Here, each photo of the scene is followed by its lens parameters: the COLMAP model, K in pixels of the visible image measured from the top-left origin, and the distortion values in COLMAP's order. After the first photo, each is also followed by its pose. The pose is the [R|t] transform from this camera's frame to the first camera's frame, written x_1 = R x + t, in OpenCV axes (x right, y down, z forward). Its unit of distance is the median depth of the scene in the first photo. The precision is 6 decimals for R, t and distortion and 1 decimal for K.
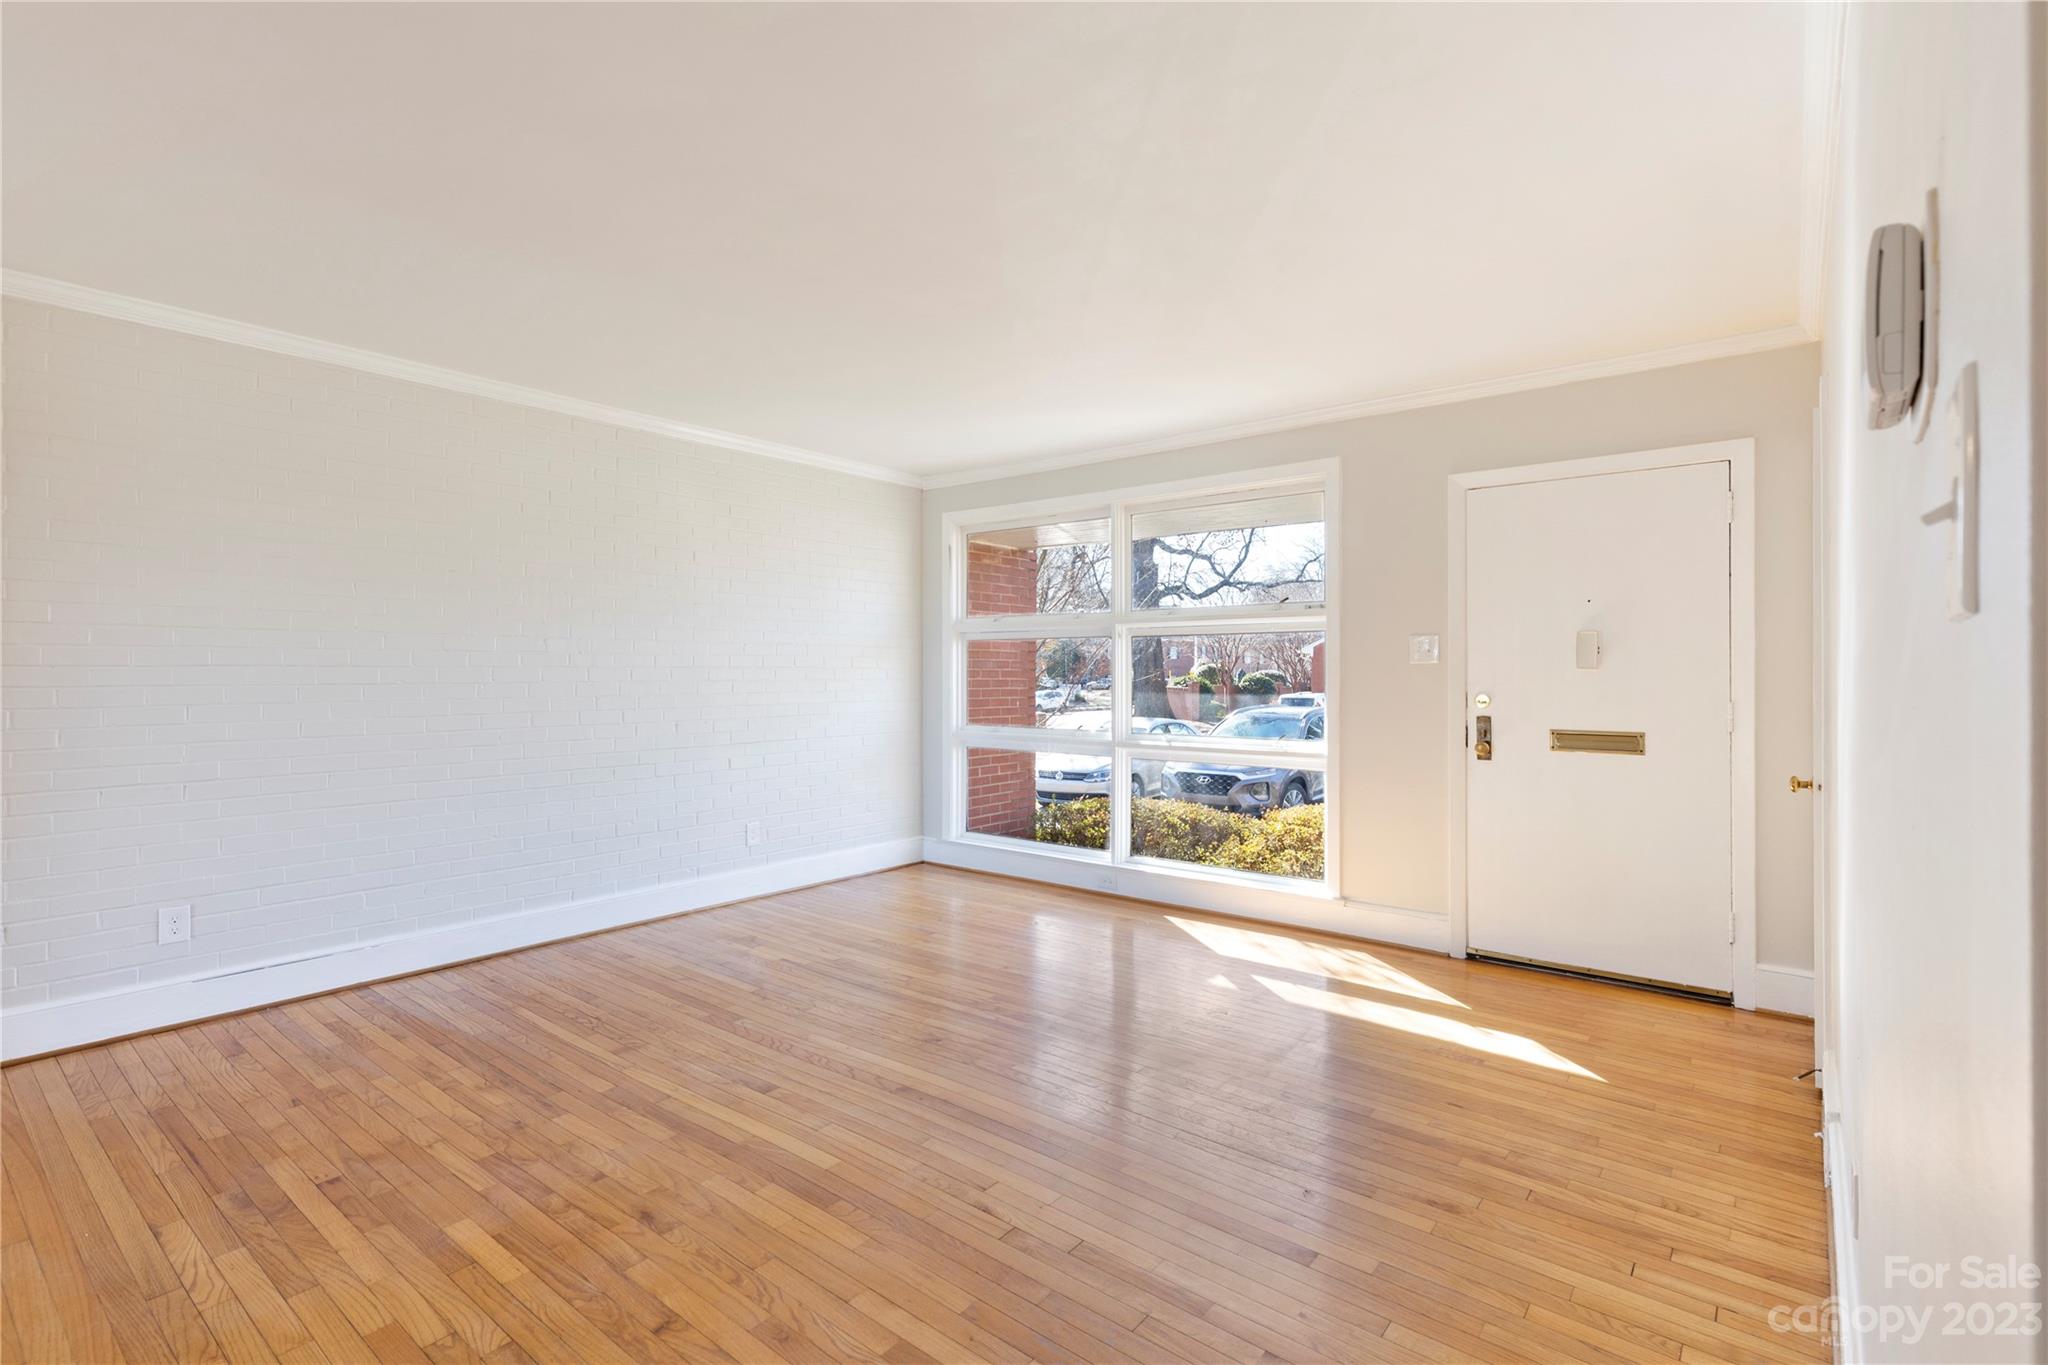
lens RADIAL K [[963.8, 0, 1025.4], [0, 963.8, 668.8], [0, 0, 1]] dist [0.013049, -0.000297]
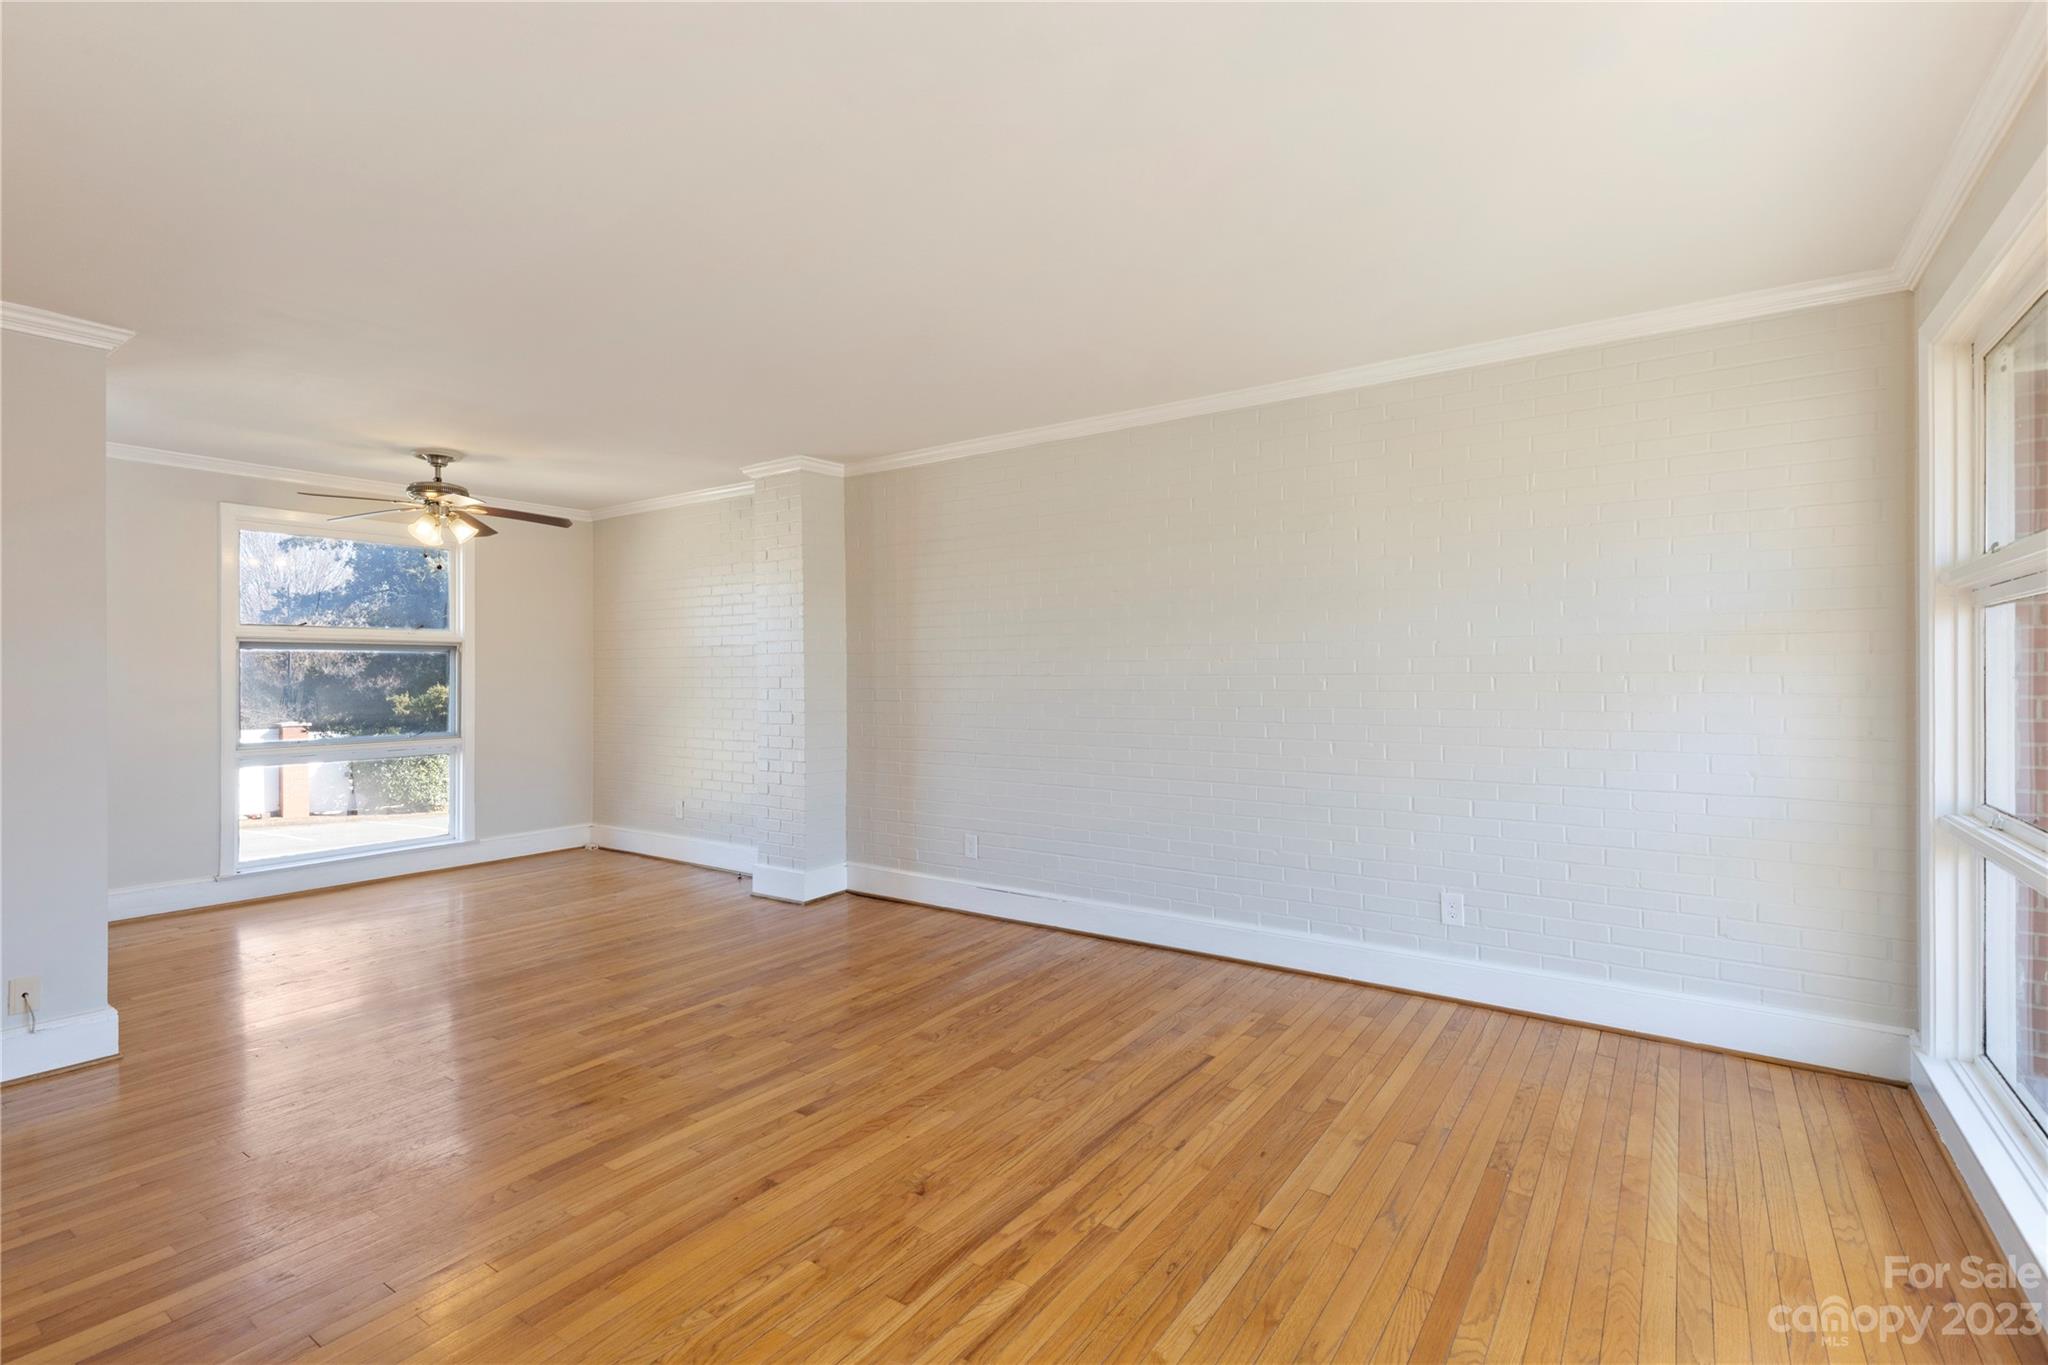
lens RADIAL K [[935.0, 0, 1034.2], [0, 935.0, 684.9], [0, 0, 1]] dist [0.013079, -0.000263]
pose [[0.075082, 0.009505, -0.997132, 0.545468], [0.003333, 0.999947, 0.009783, -0.003936], [0.997172, -0.004058, 0.075046, 0.914194]]
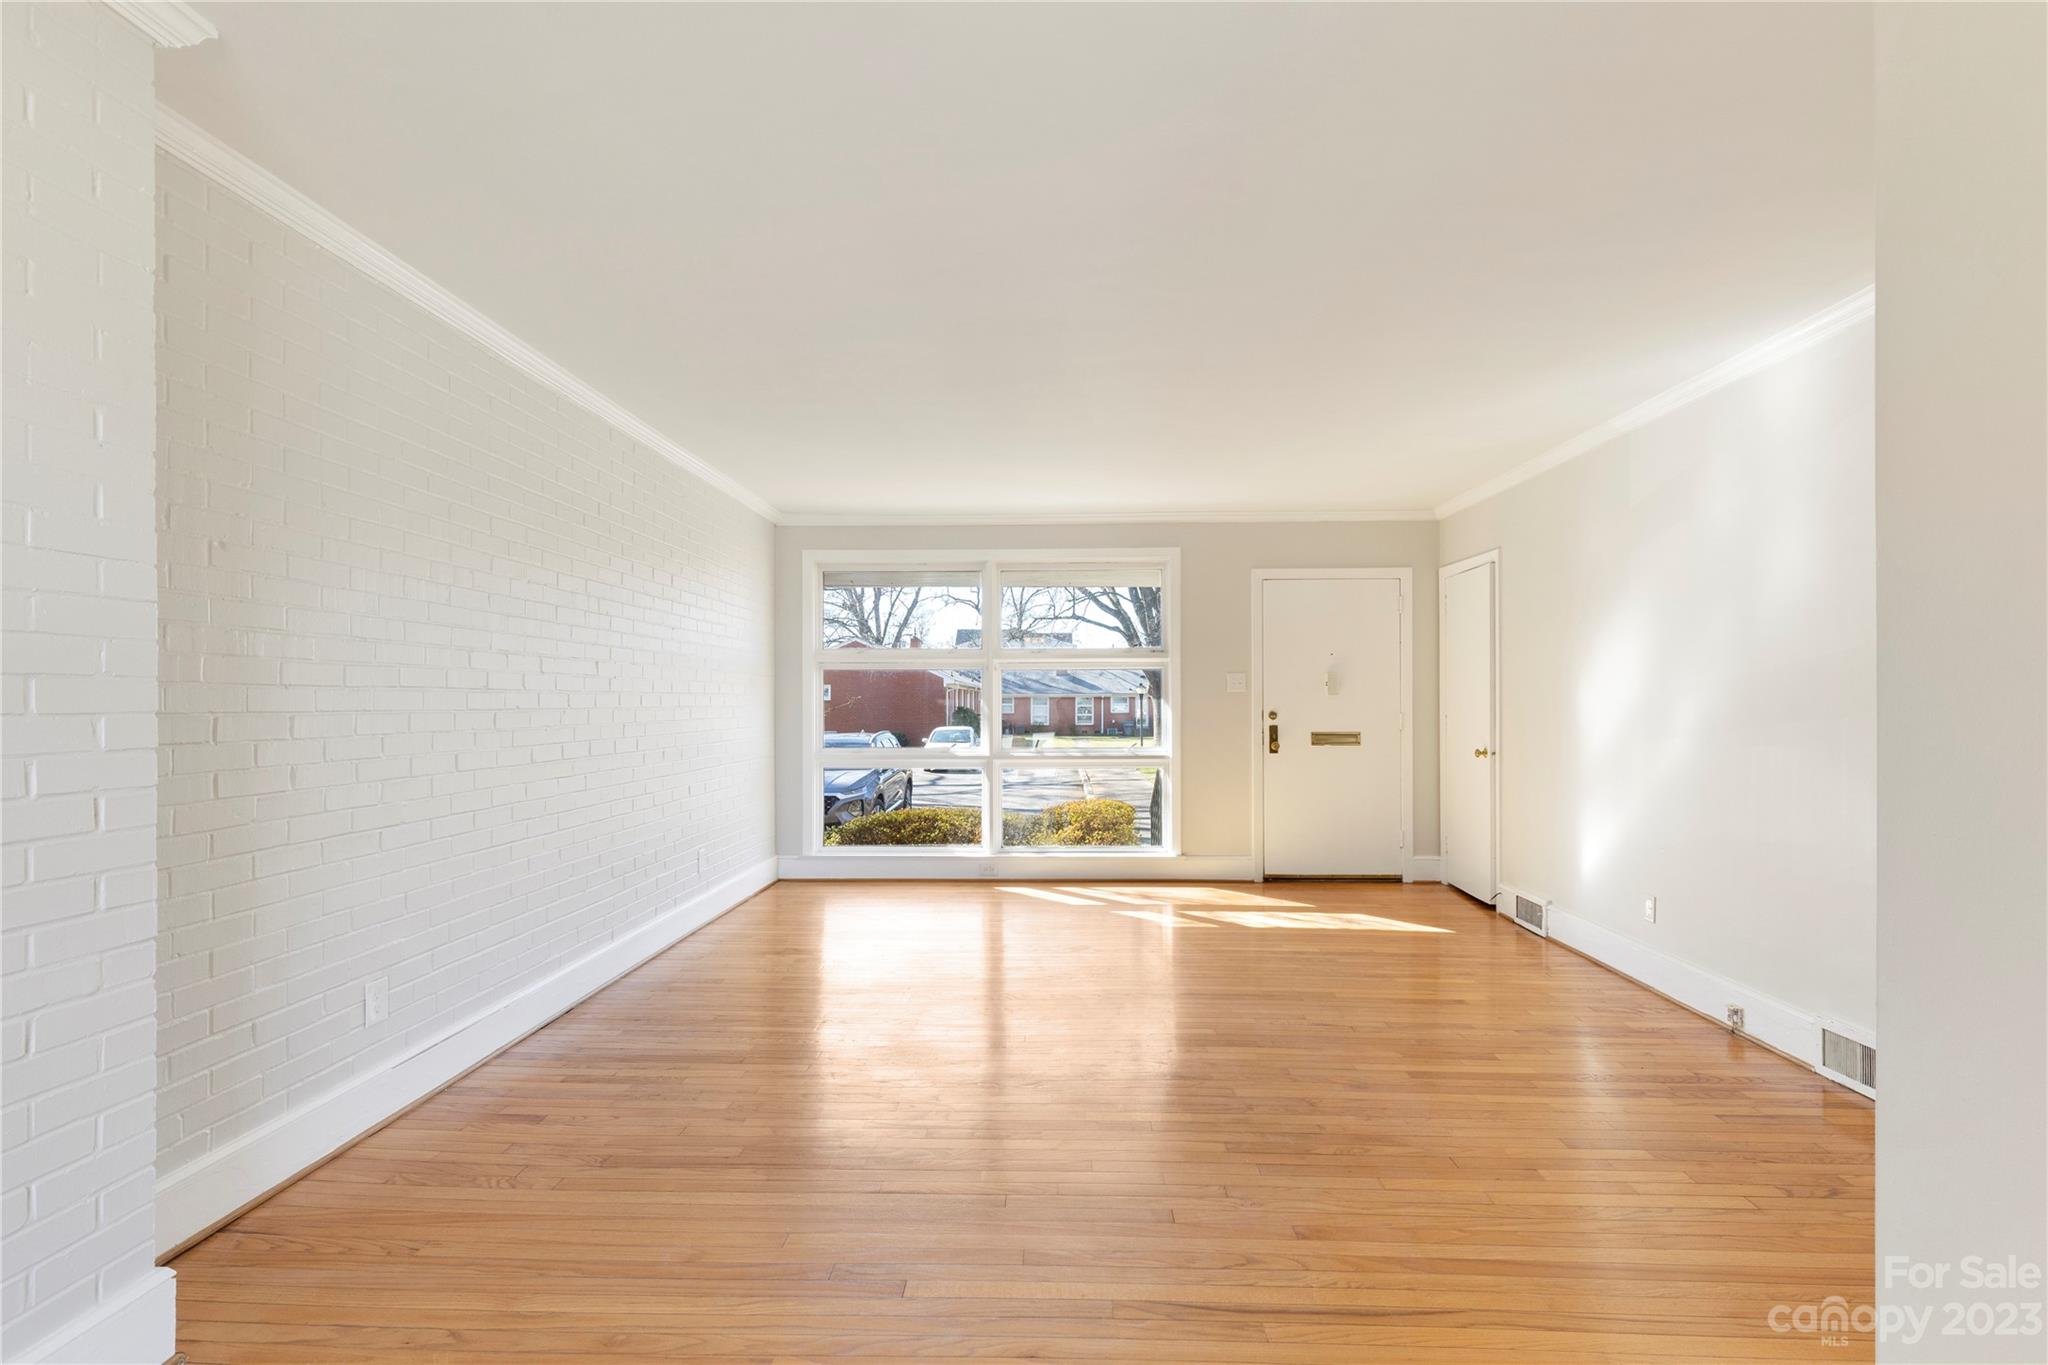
lens RADIAL K [[943.7, 0, 1033.9], [0, 943.7, 703.2], [0, 0, 1]] dist [0.014085, -0.000133]
pose [[0.794555, -0.003924, 0.607179, -0.849659], [0.002509, 0.999992, 0.003179, 0.007924], [-0.607187, -0.001002, 0.794559, 0.020610]]
